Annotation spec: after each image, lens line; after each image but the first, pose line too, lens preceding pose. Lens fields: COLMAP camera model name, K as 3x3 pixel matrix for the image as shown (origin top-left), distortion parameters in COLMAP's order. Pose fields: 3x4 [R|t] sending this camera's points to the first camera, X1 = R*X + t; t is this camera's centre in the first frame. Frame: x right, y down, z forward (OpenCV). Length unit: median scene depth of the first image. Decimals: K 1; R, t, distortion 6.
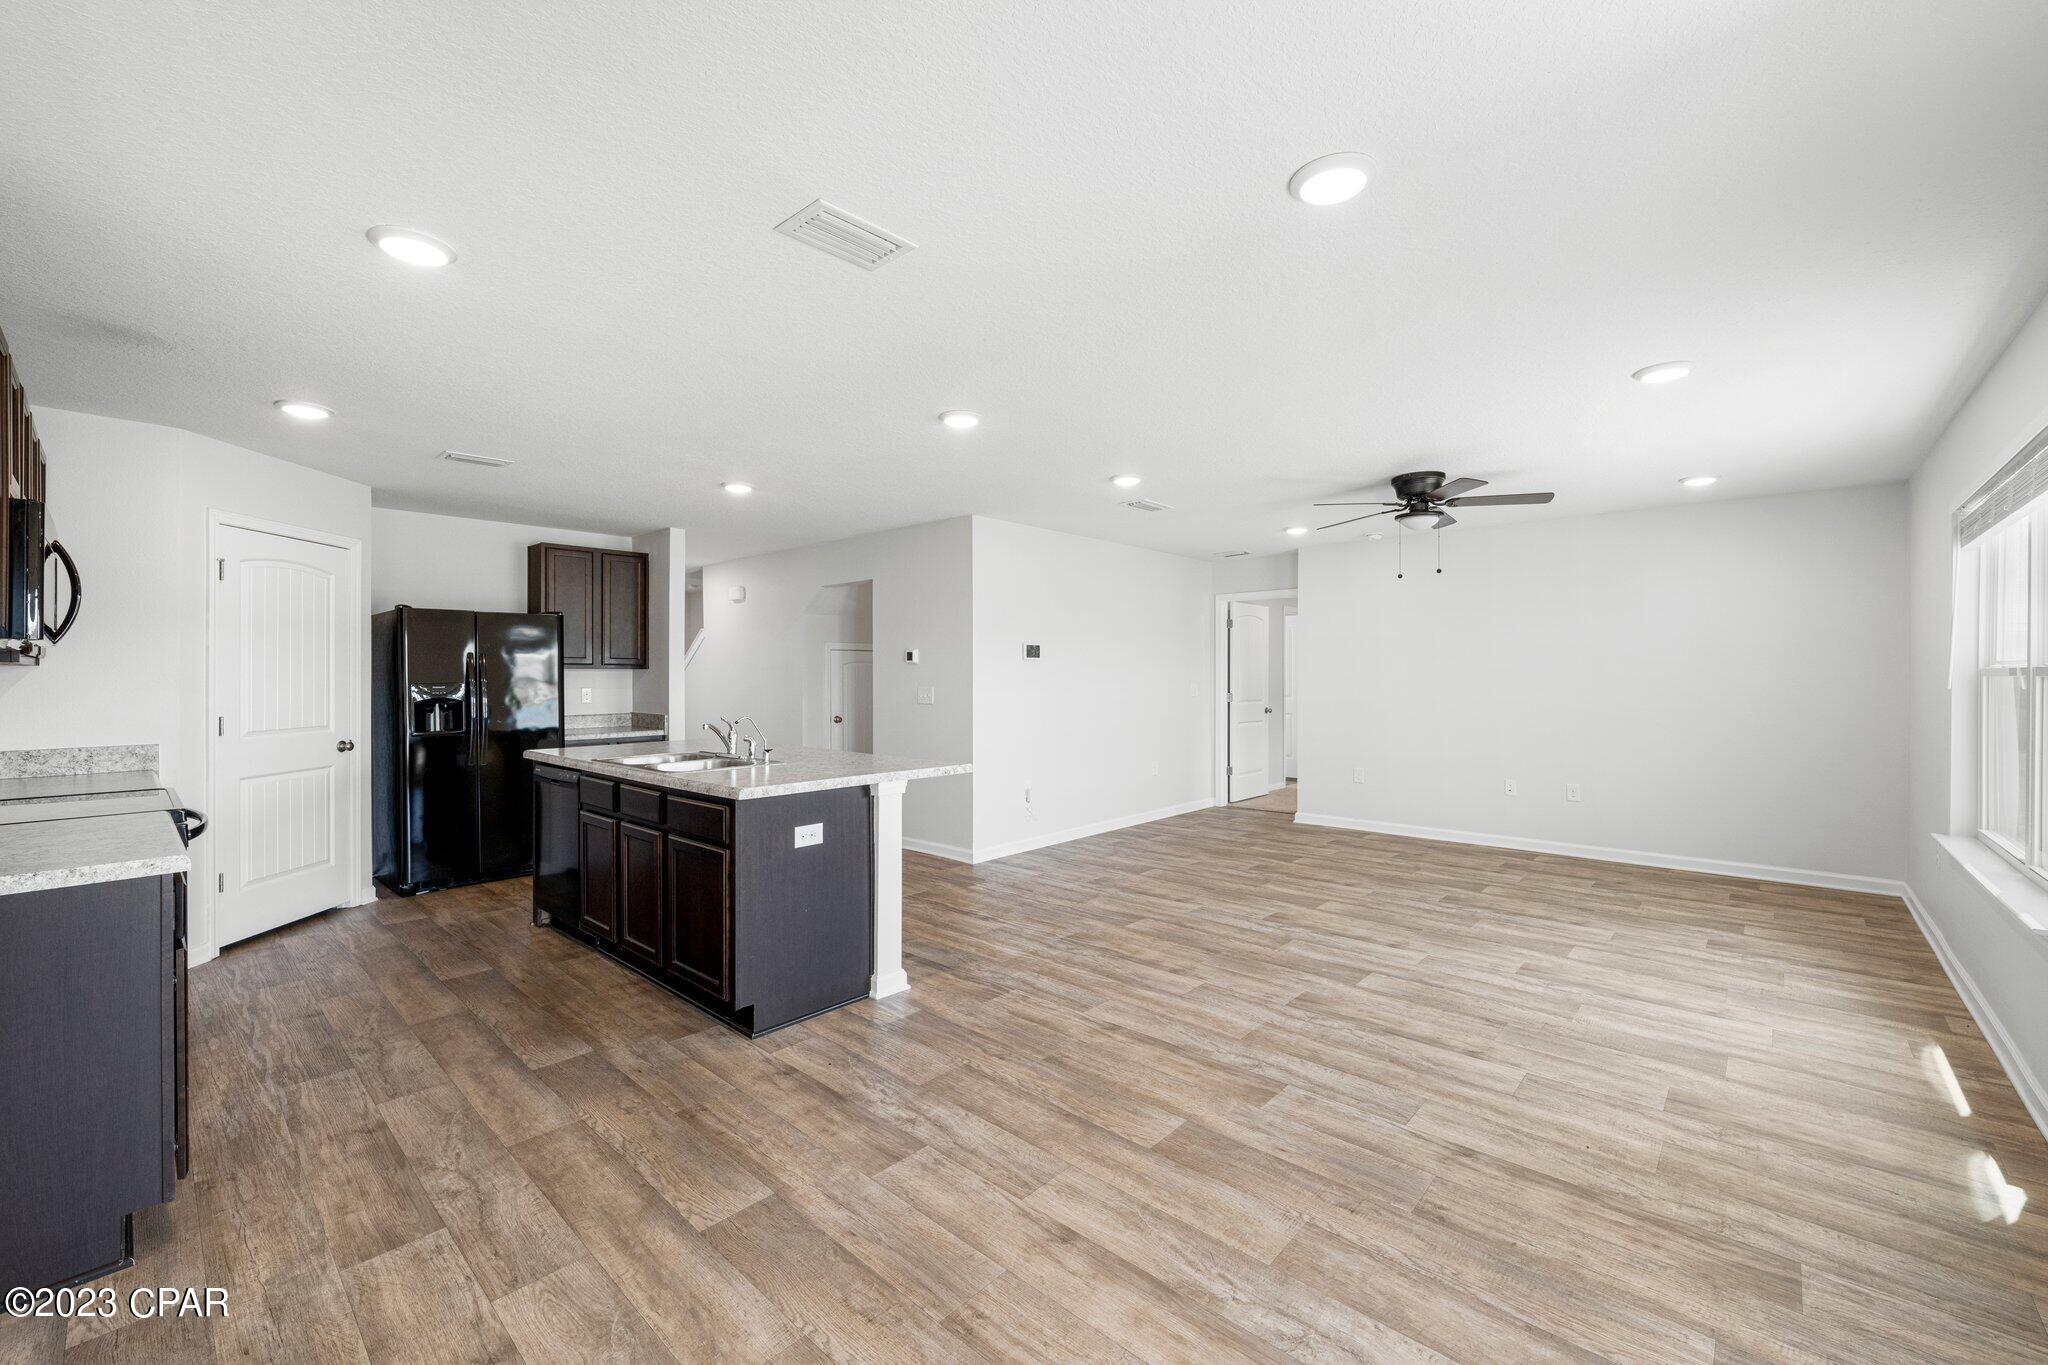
lens RADIAL K [[821.8, 0, 1029.9], [0, 821.8, 673.8], [0, 0, 1]] dist [-0.002574, -0.000243]
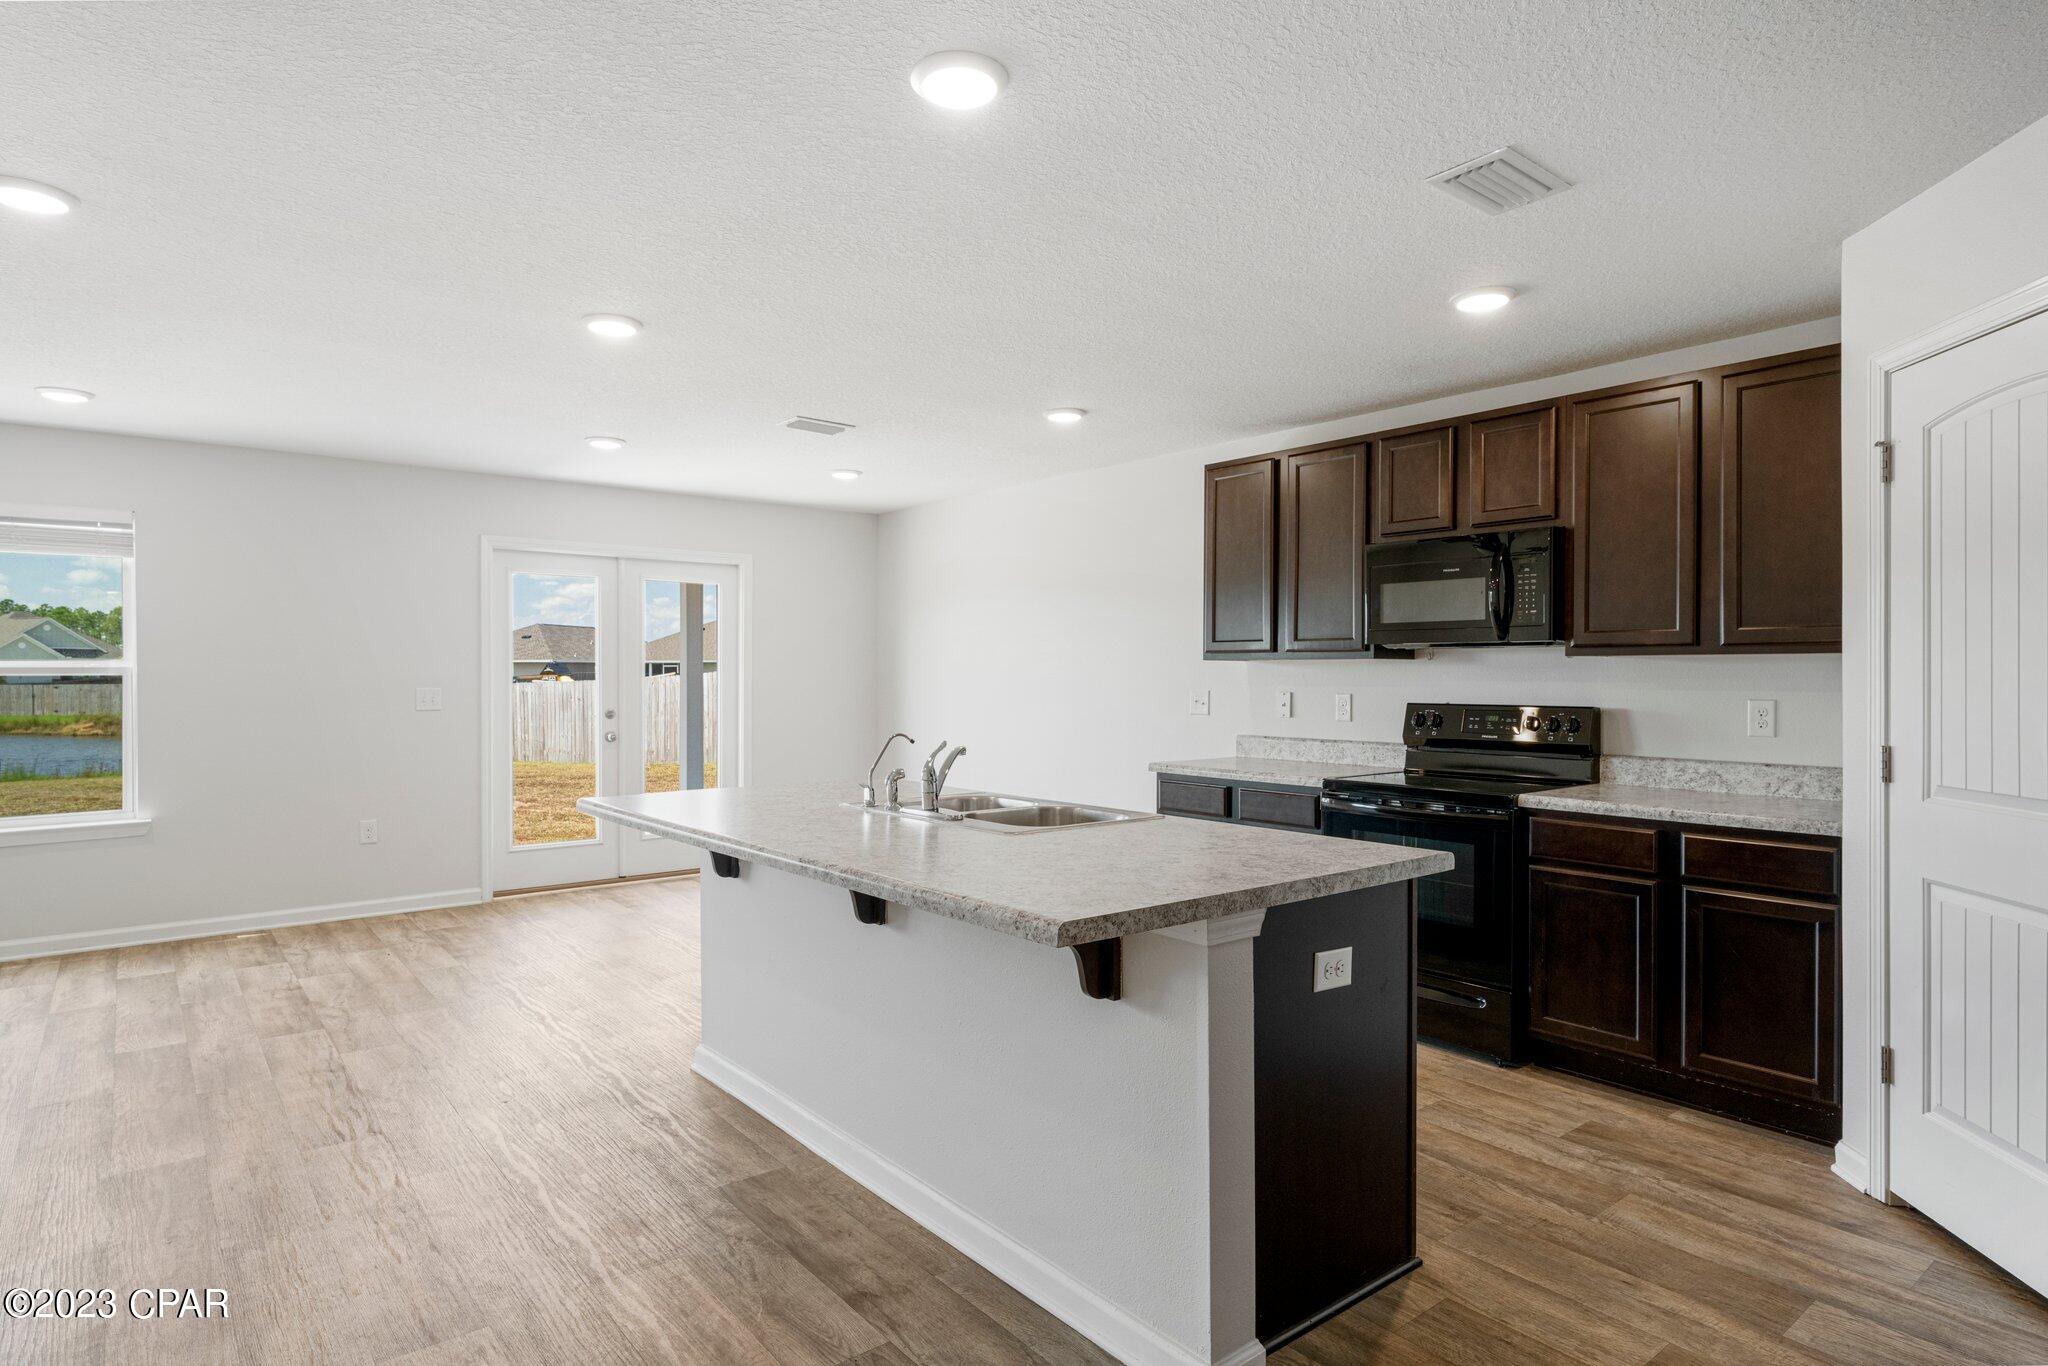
lens RADIAL K [[1114.8, 0, 1027.1], [0, 1114.8, 676.4], [0, 0, 1]] dist [0.000864, -0.000188]
pose [[-0.988620, 0.002005, 0.150421, -0.597020], [0.001815, 0.999997, -0.001394, 0.009170], [-0.150423, -0.001105, -0.988621, 1.917842]]
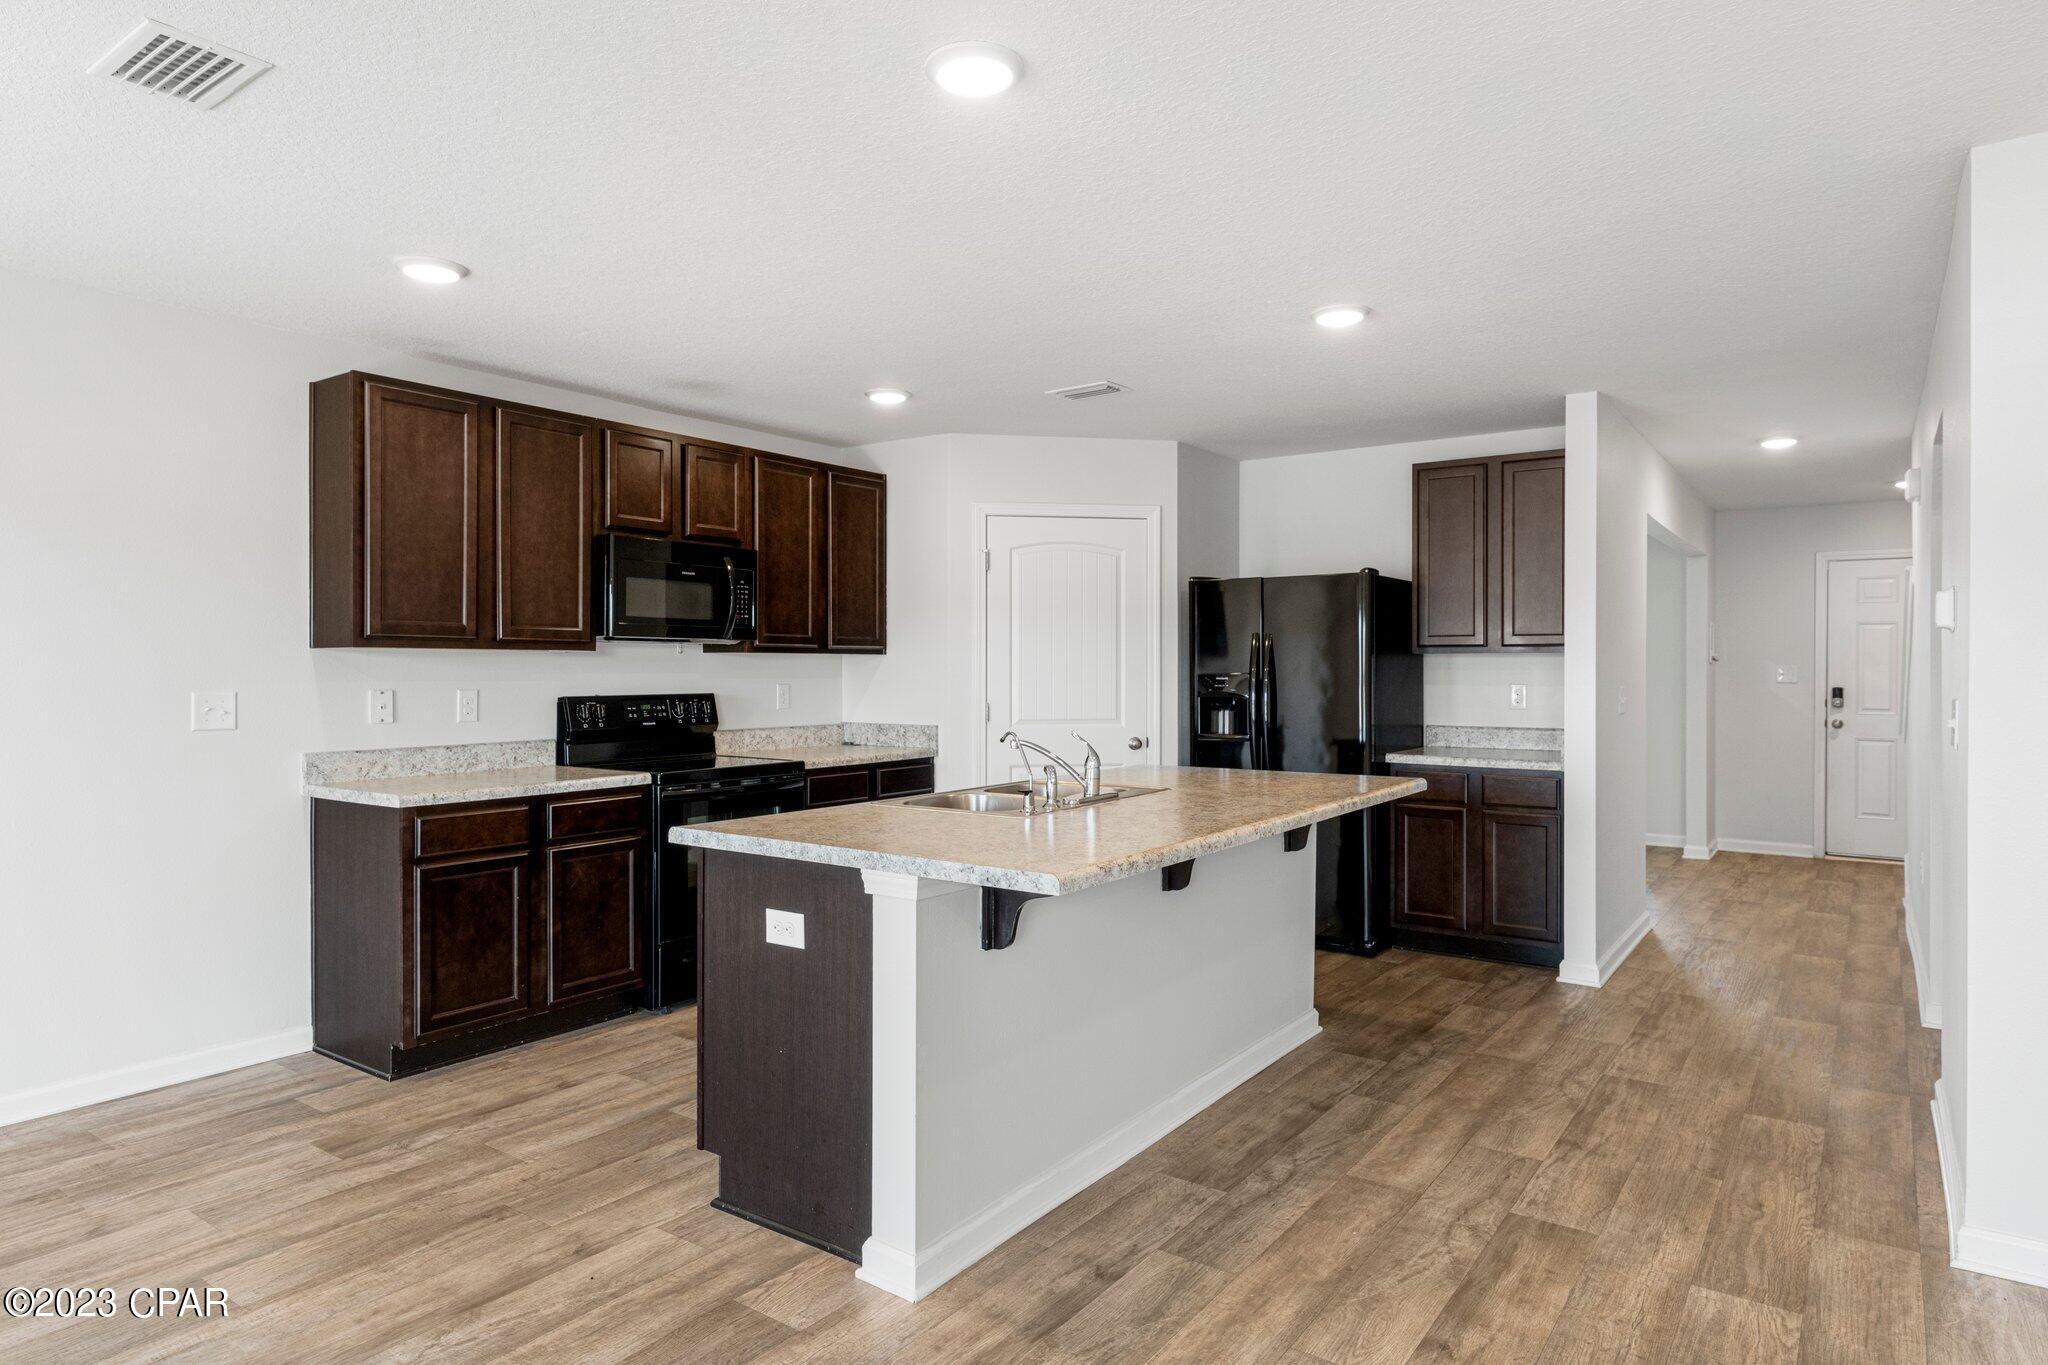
lens RADIAL K [[1187.6, 0, 1028.8], [0, 1187.6, 671.1], [0, 0, 1]] dist [0.003431, -0.001228]
pose [[0.118469, 0.006866, -0.992934, 0.537986], [0.000527, 0.999976, 0.006978, 0.001572], [0.992958, -0.001350, 0.118463, 0.939925]]
